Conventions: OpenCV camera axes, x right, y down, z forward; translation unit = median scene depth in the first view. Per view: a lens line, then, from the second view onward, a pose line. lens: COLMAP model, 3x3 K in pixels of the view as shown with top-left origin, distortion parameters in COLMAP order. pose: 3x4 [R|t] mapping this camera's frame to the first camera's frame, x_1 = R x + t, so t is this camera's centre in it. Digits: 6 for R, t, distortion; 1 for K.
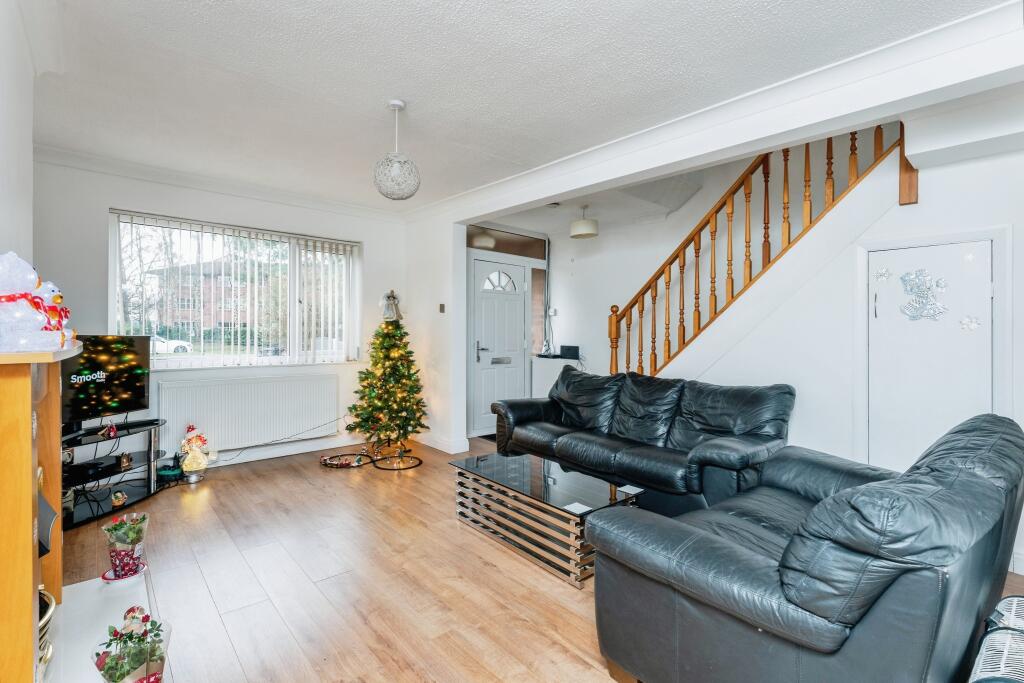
lens RADIAL K [[431.1, 0, 514.9], [0, 431.1, 328.8], [0, 0, 1]] dist [0.001622, 0.000252]
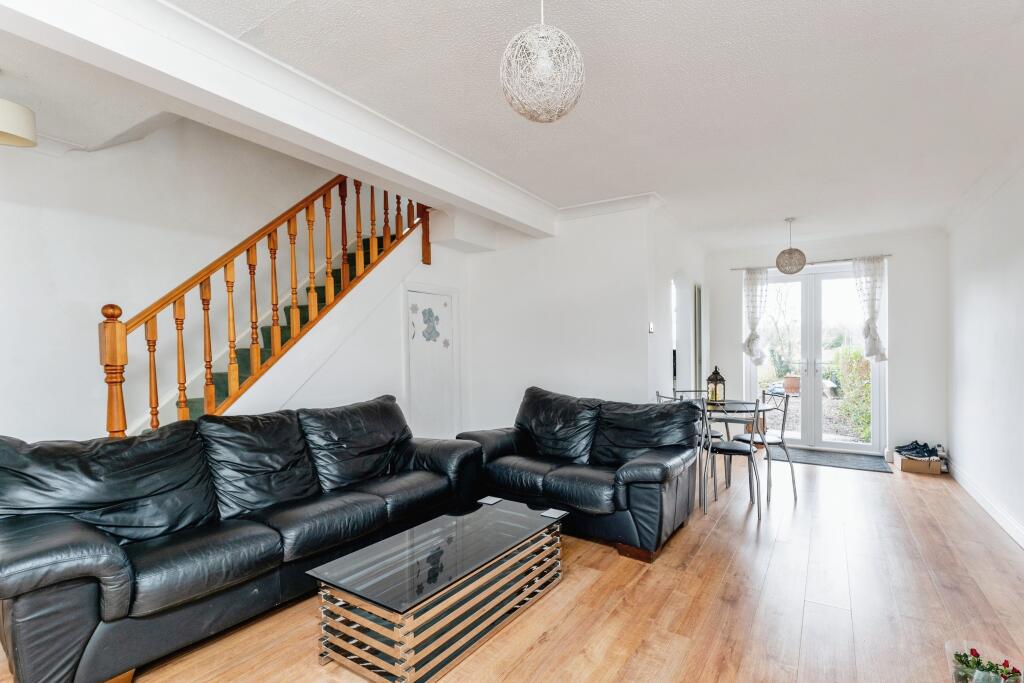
lens RADIAL K [[497.7, 0, 513.1], [0, 497.7, 346.9], [0, 0, 1]] dist [0.025384, 0.000226]
pose [[-0.242643, -0.007725, 0.970085, -0.825766], [-0.000428, 0.999969, 0.007856, -0.011151], [-0.970116, 0.001491, -0.242639, 1.101549]]
